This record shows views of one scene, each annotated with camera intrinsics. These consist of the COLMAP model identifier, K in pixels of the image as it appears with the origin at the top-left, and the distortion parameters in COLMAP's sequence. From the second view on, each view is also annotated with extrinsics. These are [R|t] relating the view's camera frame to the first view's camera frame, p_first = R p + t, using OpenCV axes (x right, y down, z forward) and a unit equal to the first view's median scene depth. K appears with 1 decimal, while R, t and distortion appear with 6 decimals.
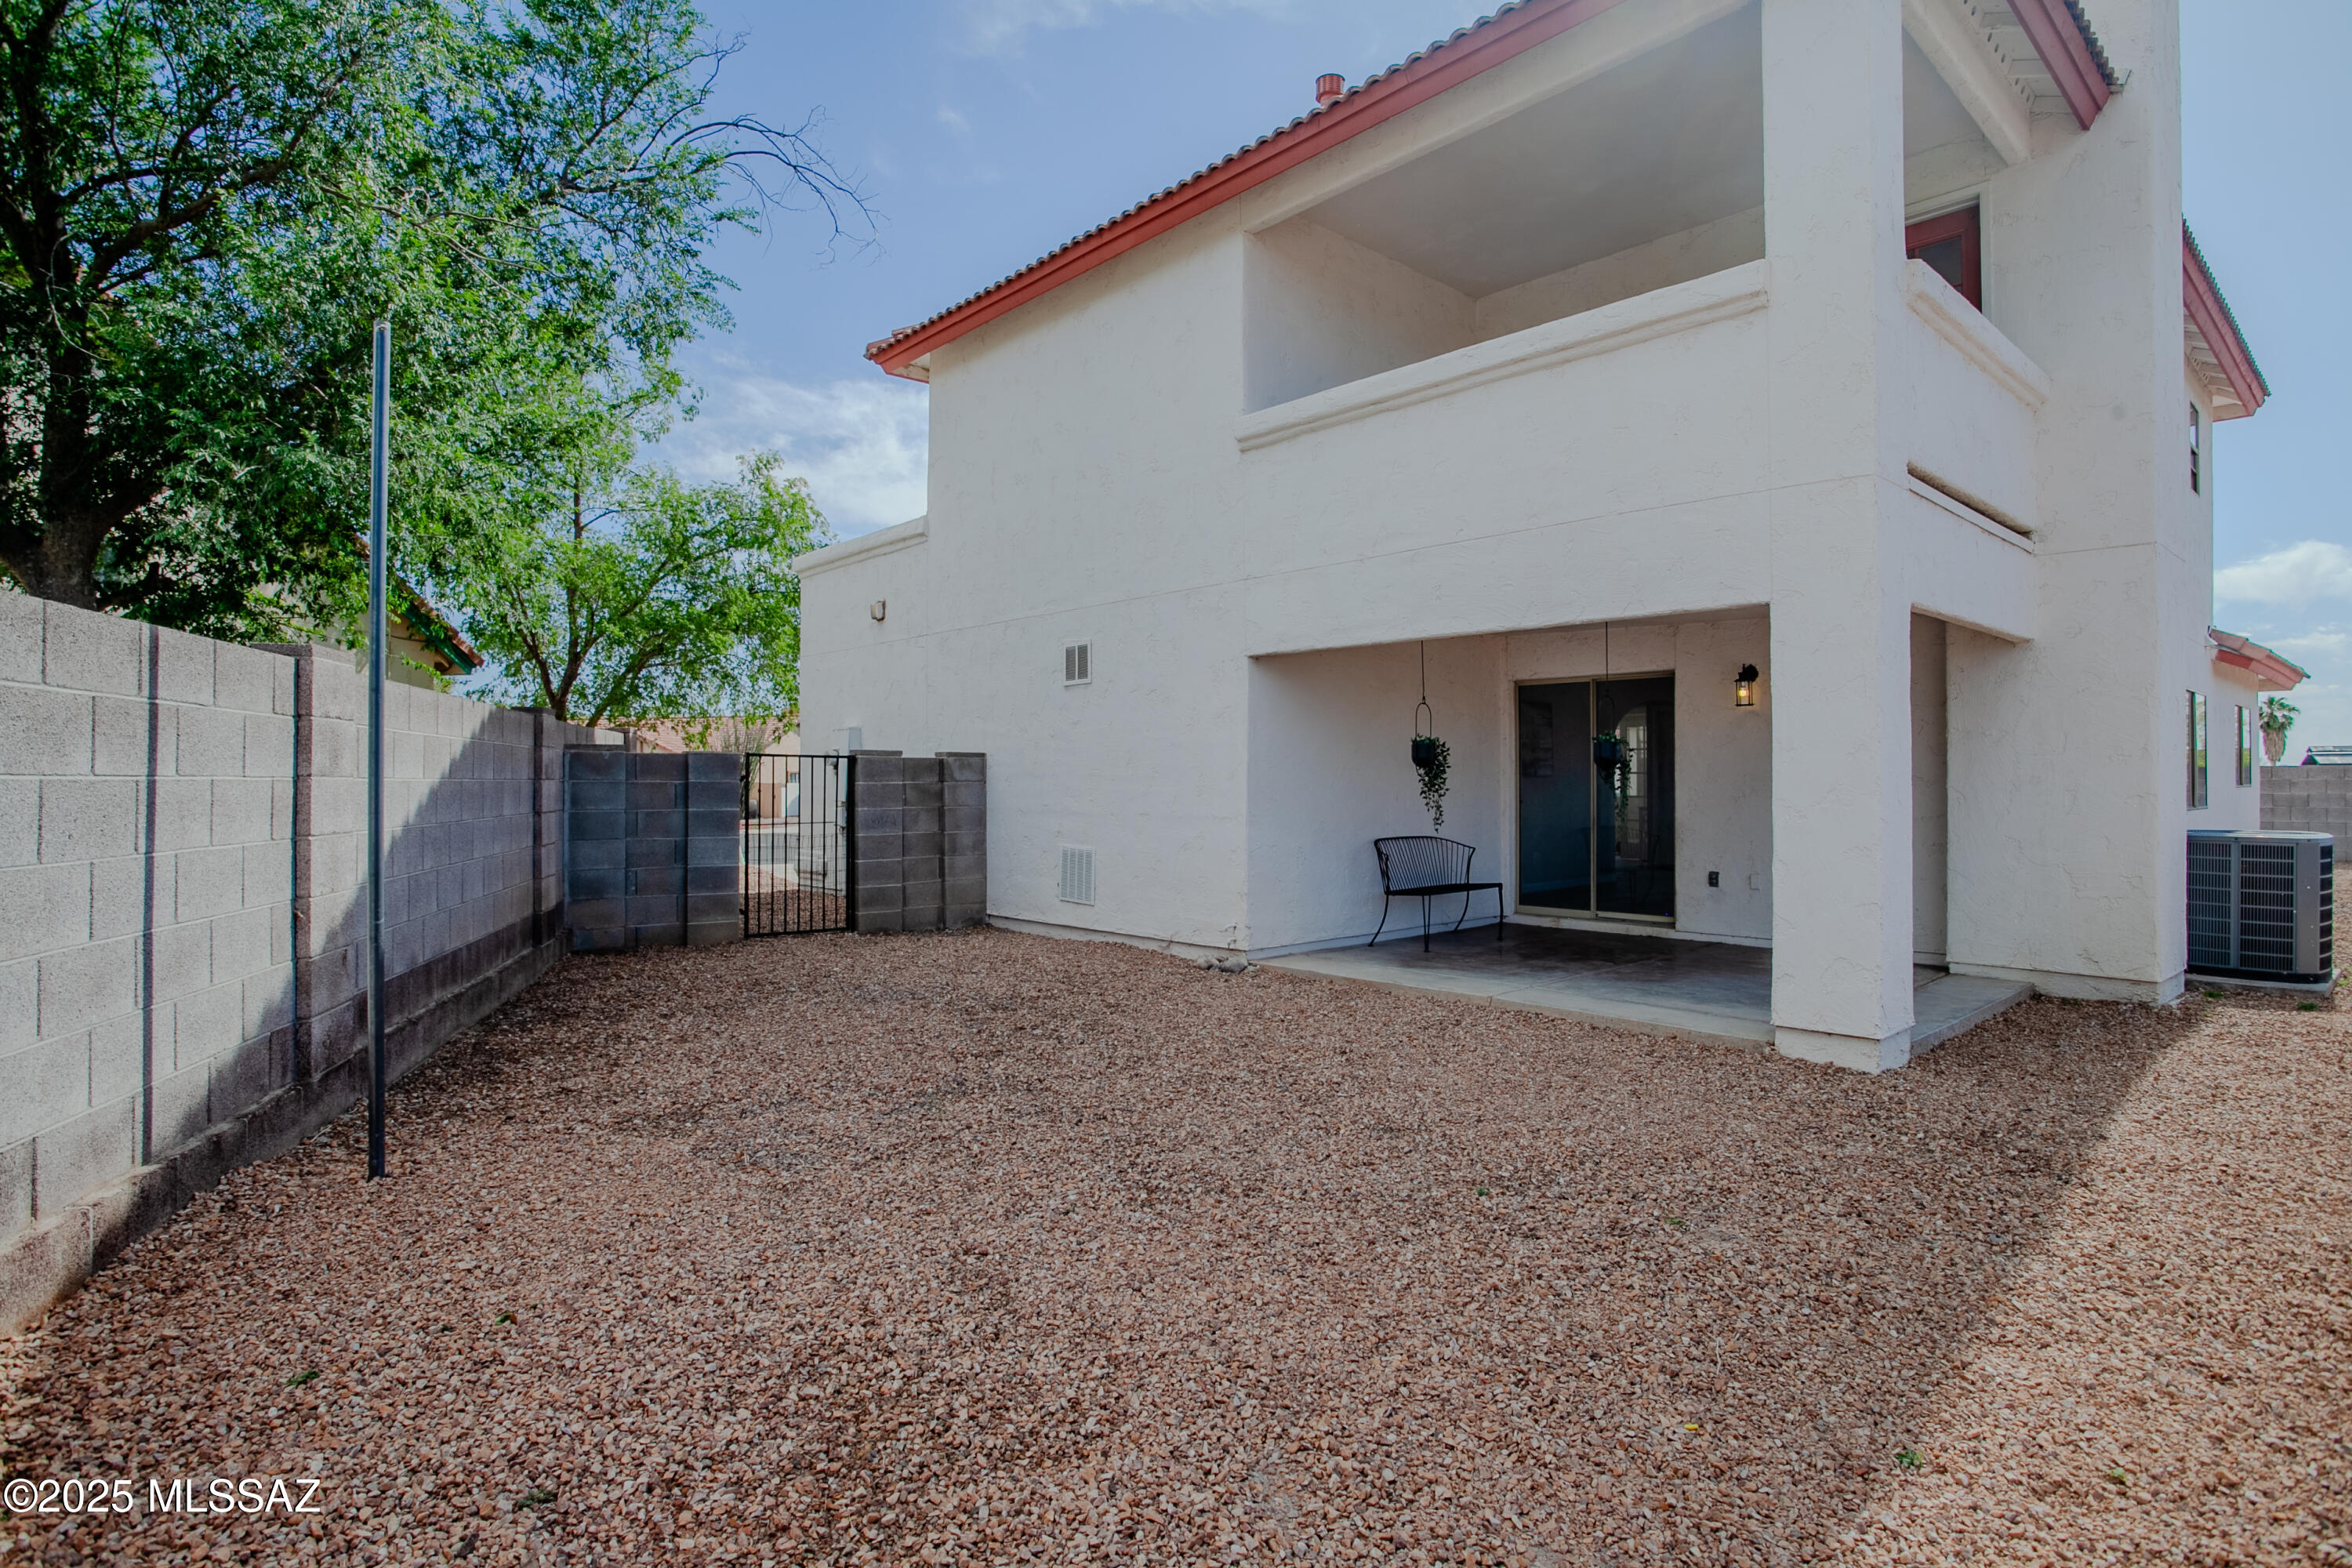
lens RADIAL K [[1210.4, 0, 1176.0], [0, 1210.4, 784.0], [0, 0, 1]] dist [-0.047765, -0.000042]
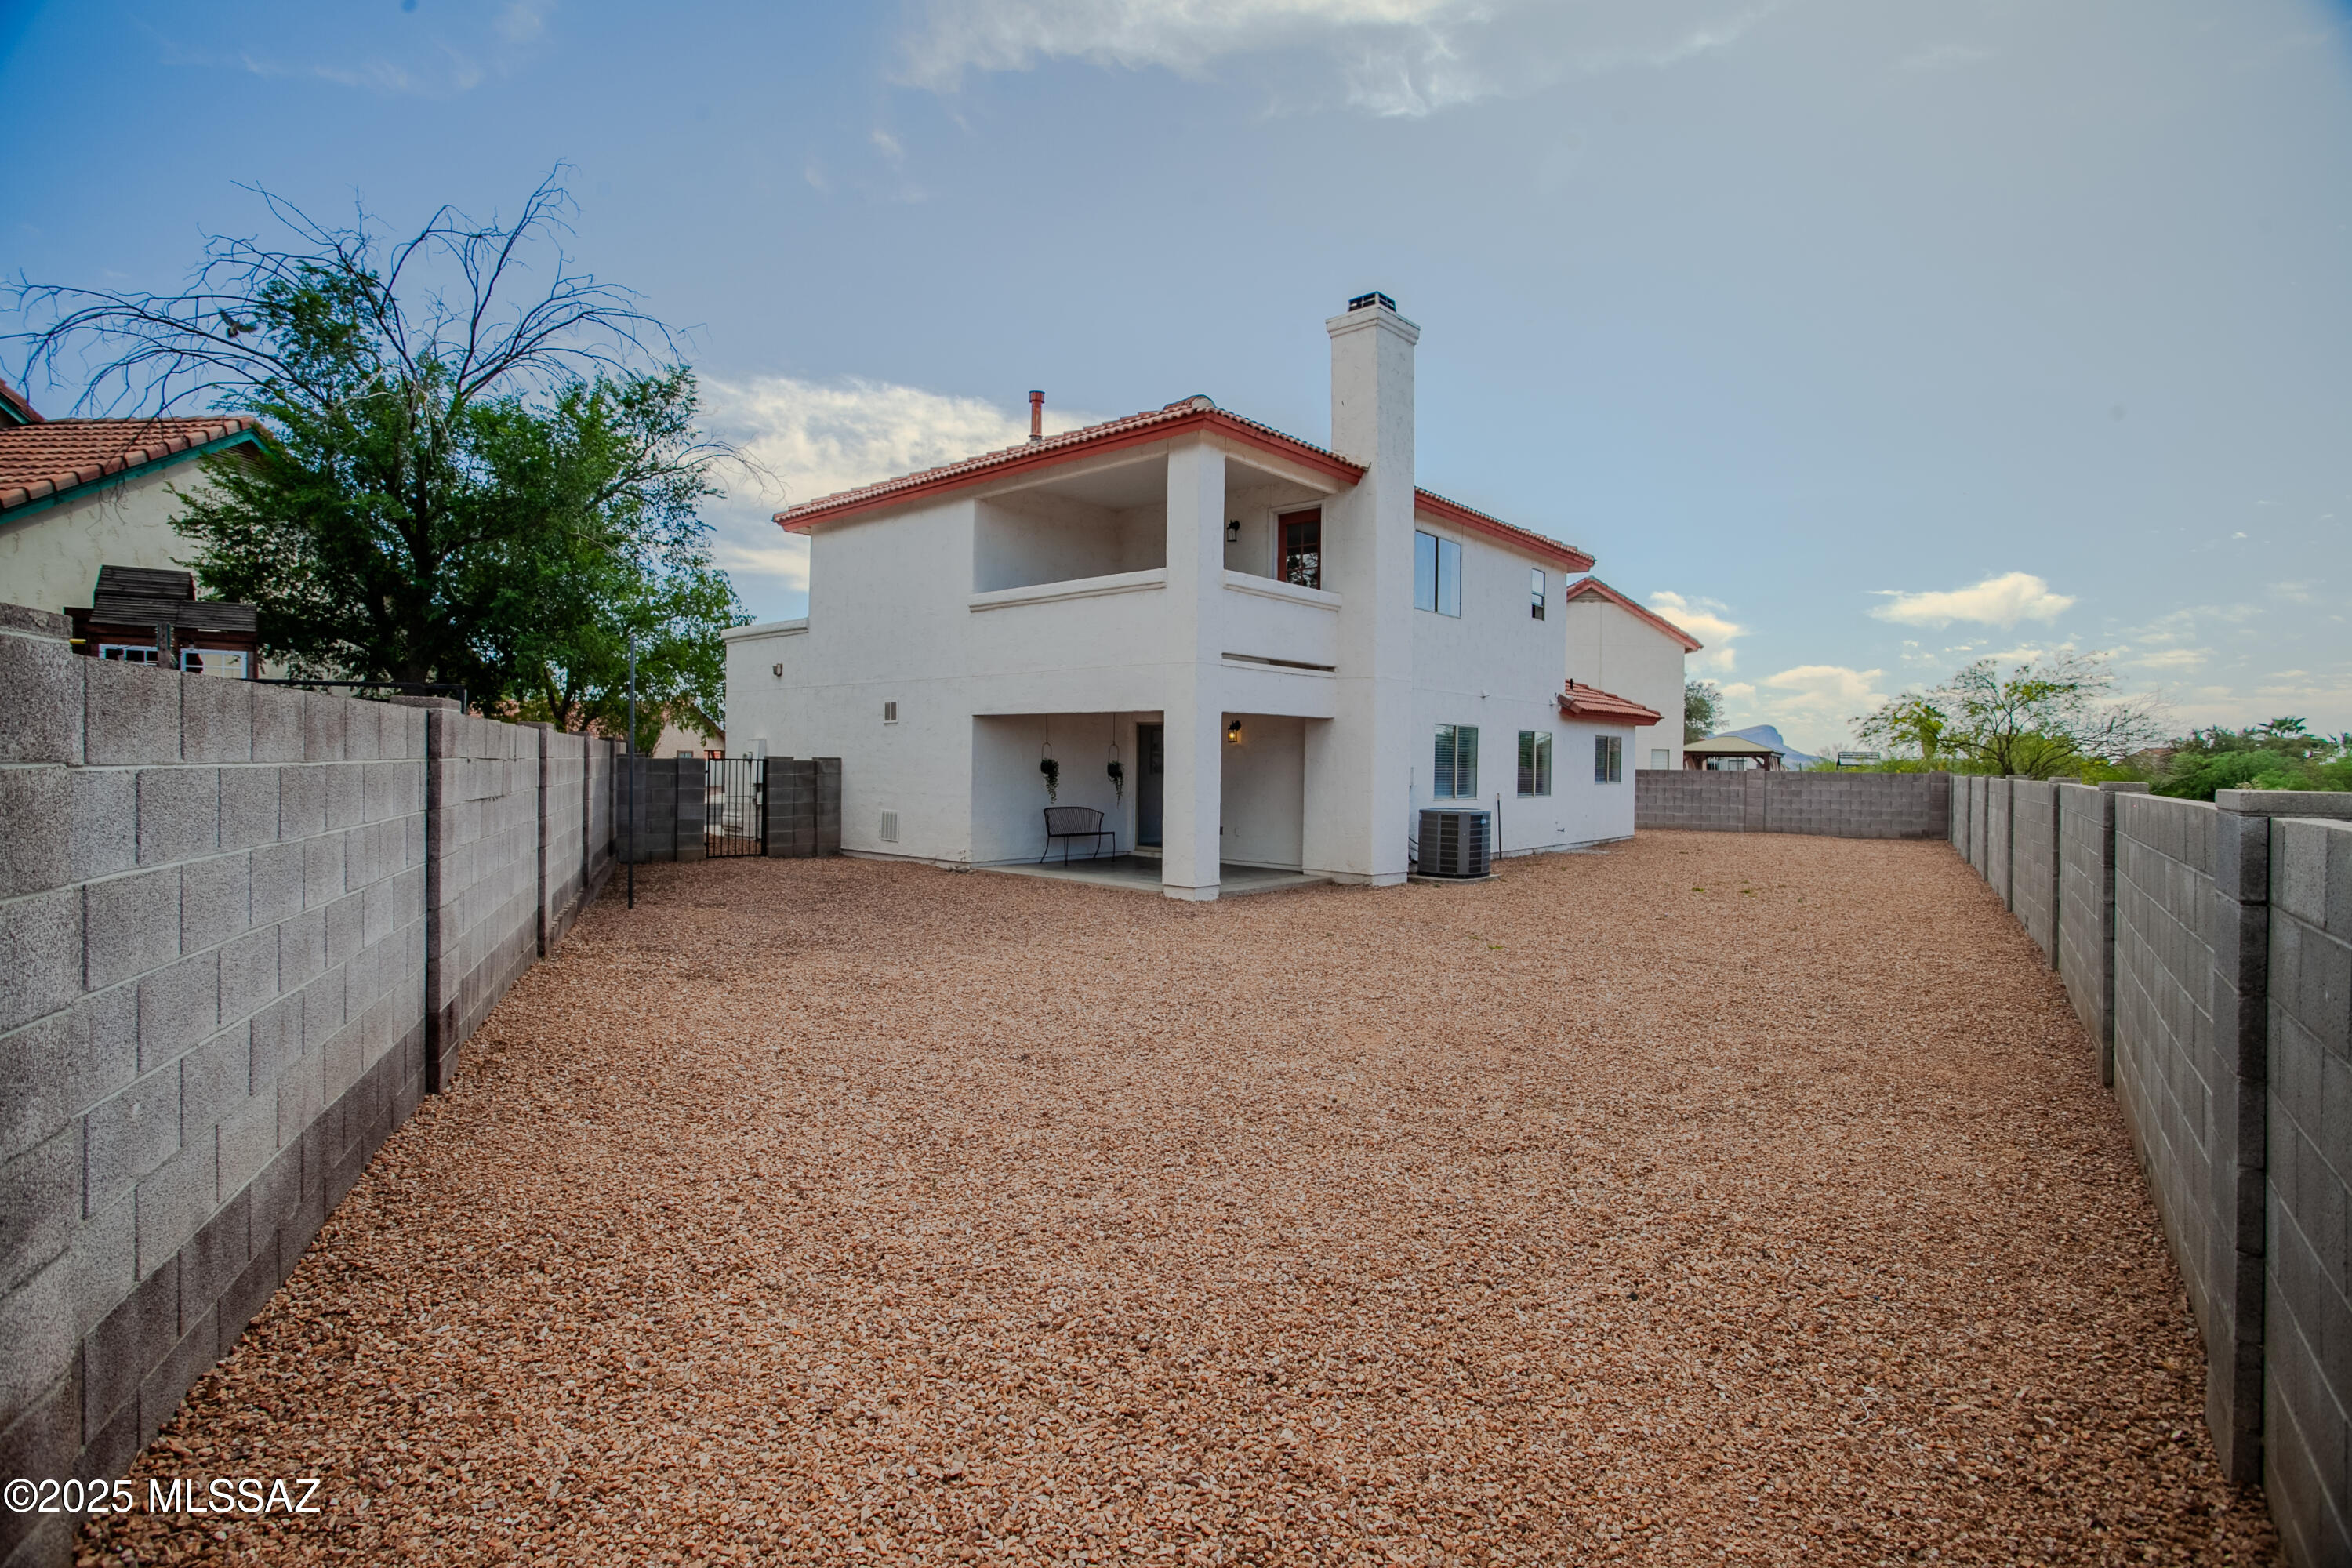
lens RADIAL K [[1152.8, 0, 1167.4], [0, 1152.8, 775.6], [0, 0, 1]] dist [-0.078866, 0.037027]
pose [[0.993828, 0.012249, 0.110250, 0.146648], [-0.013129, 0.999887, 0.007258, -0.020265], [-0.110148, -0.008660, 0.993877, -0.795730]]
